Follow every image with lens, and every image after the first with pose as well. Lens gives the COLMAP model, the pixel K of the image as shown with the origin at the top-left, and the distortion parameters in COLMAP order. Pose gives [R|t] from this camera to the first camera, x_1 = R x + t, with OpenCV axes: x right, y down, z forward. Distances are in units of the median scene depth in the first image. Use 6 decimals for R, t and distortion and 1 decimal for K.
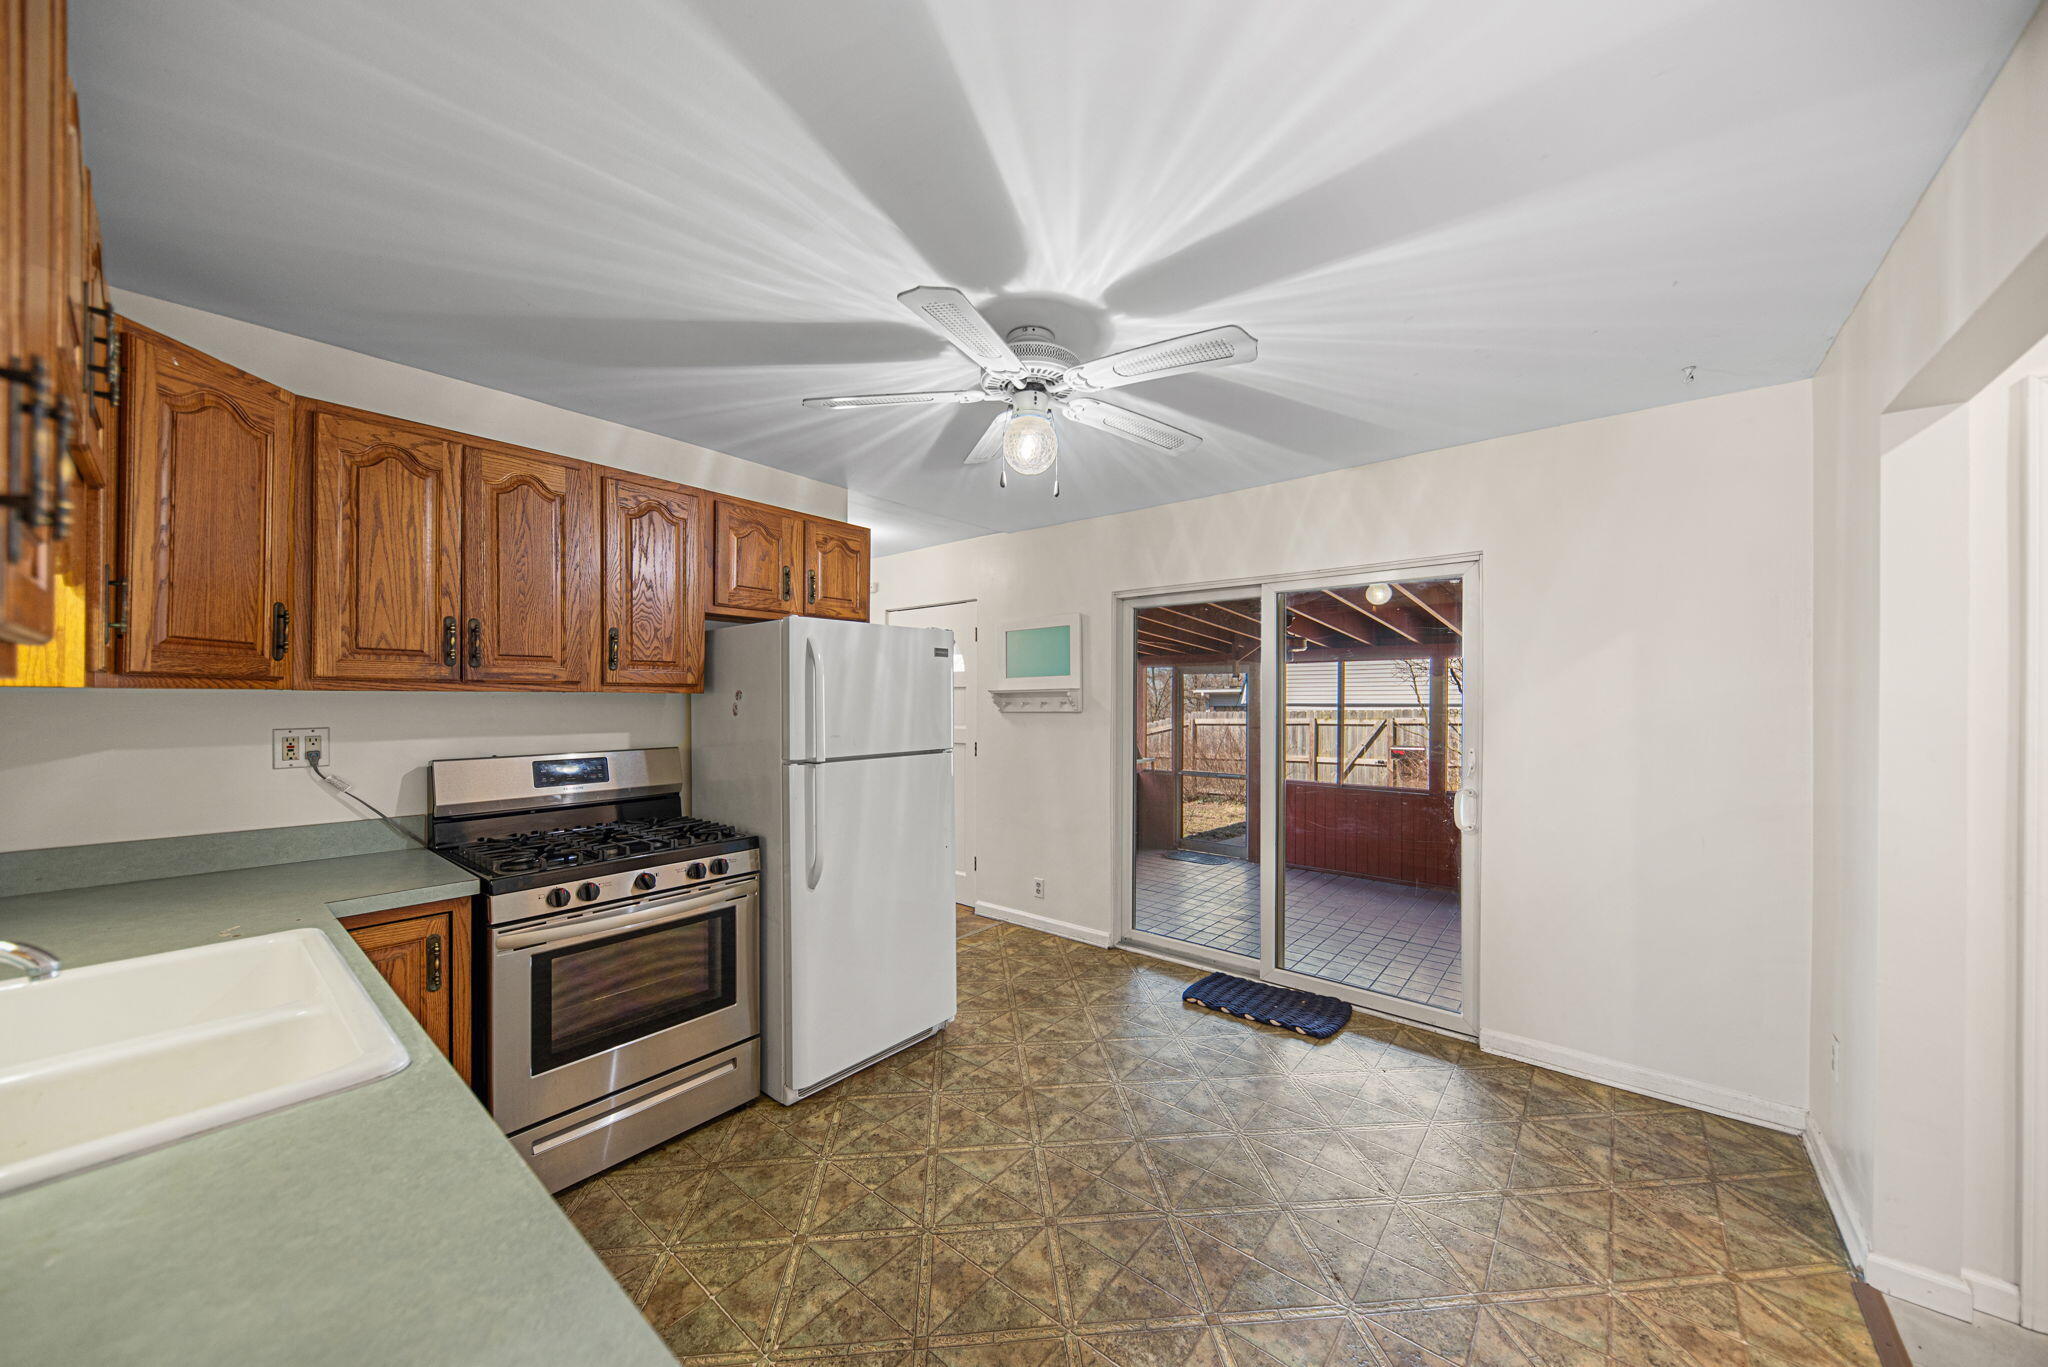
lens RADIAL K [[714.2, 0, 1028.5], [0, 714.2, 696.3], [0, 0, 1]] dist [-0.000307, -0.000051]
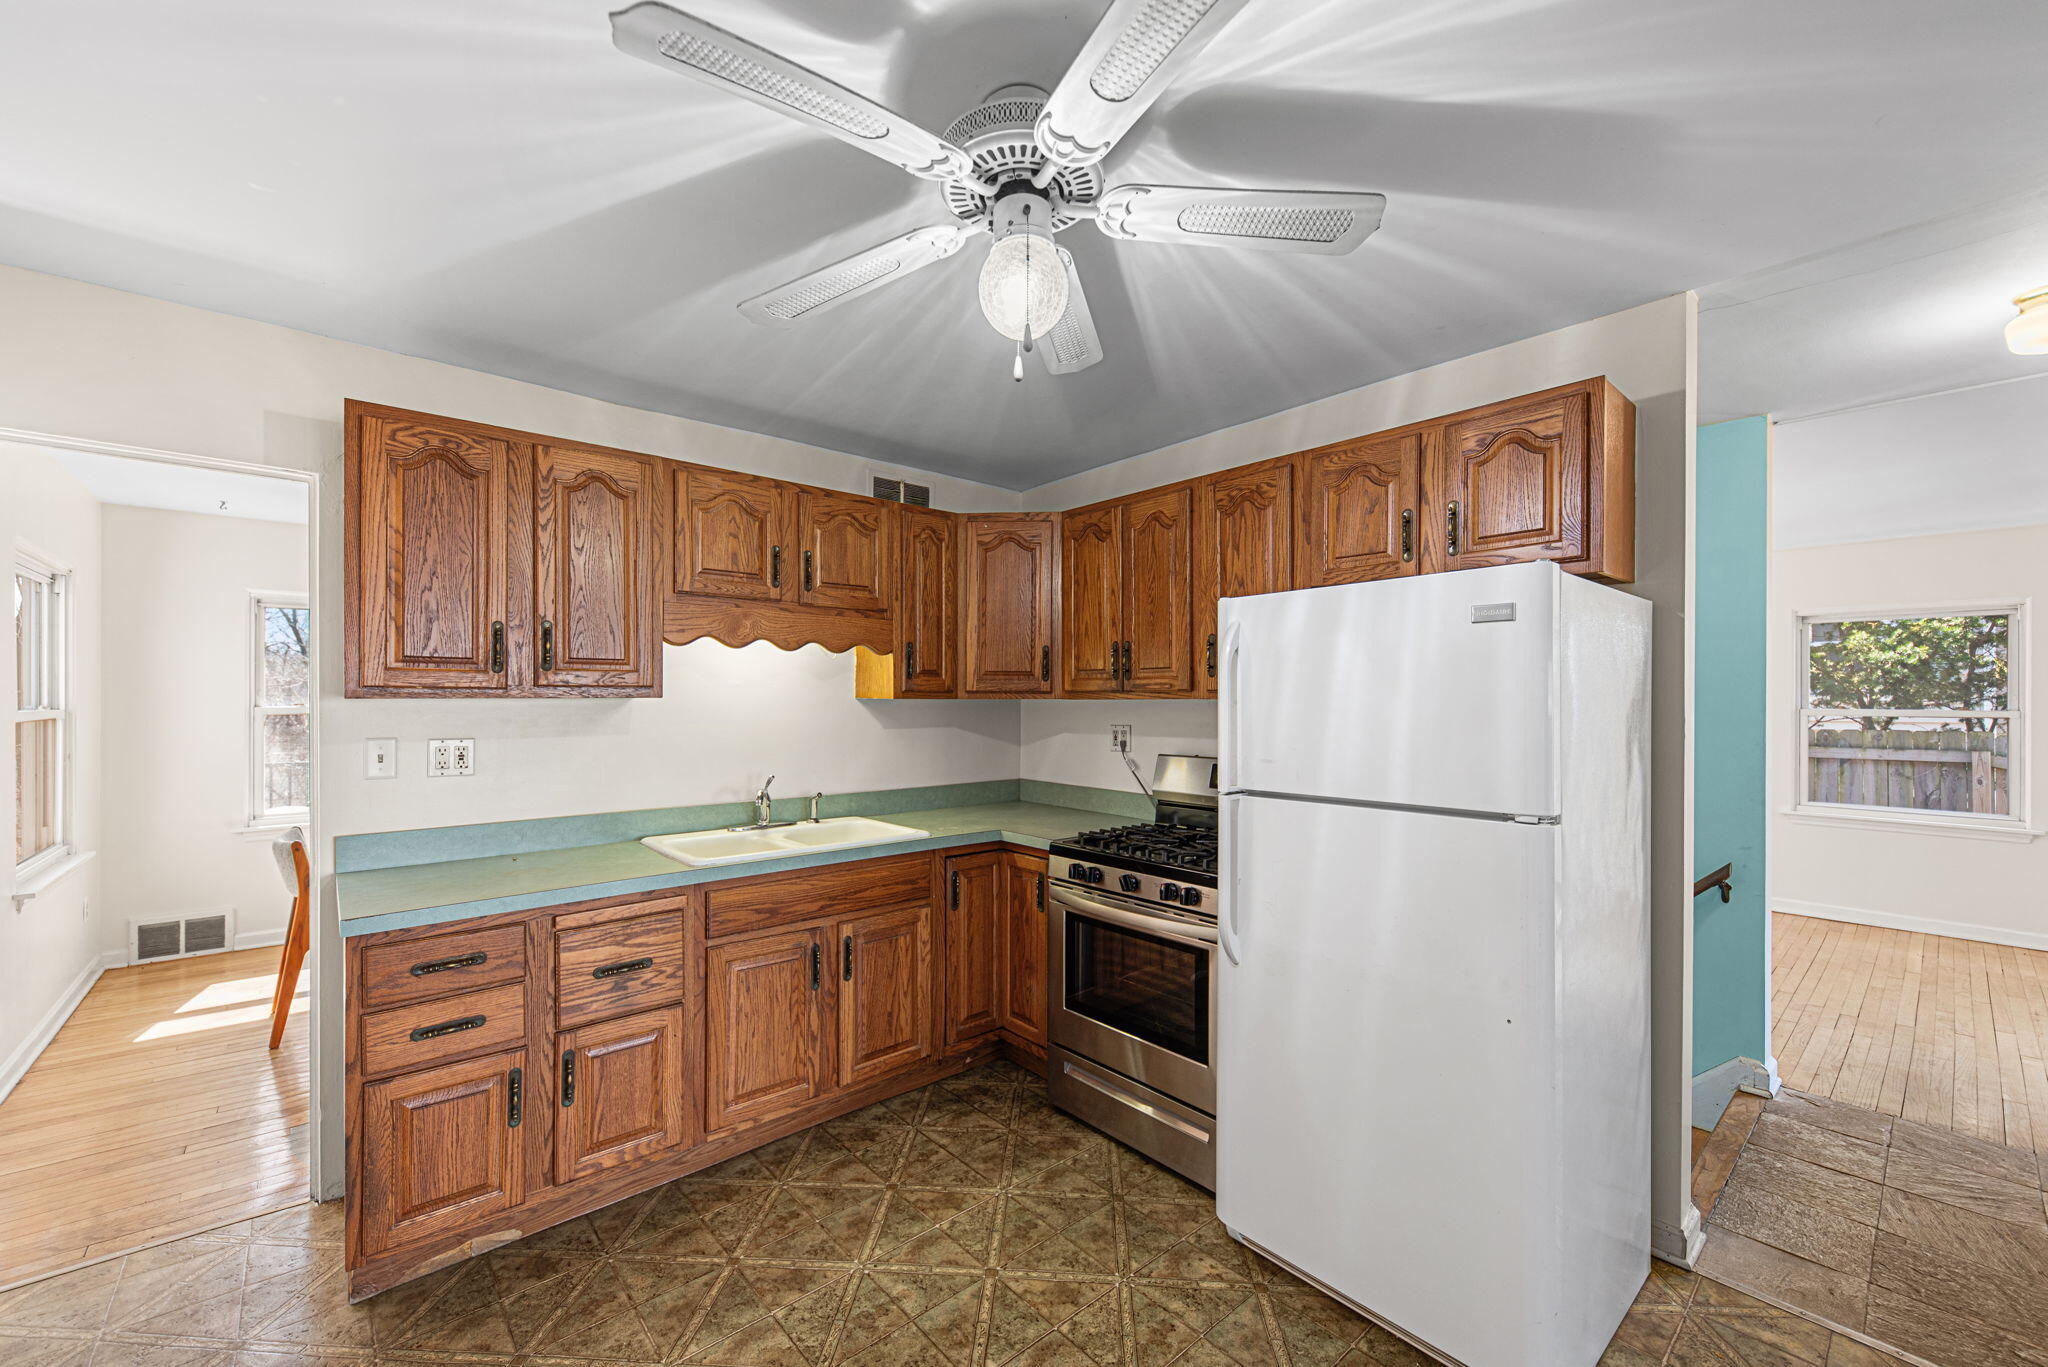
lens RADIAL K [[807.0, 0, 1030.0], [0, 807.0, 697.8], [0, 0, 1]] dist [0.002498, 0.000111]
pose [[-0.164791, -0.005567, -0.986313, 0.653147], [-0.000846, 0.999984, -0.005503, -0.001726], [0.986328, -0.000073, -0.164793, 1.082745]]
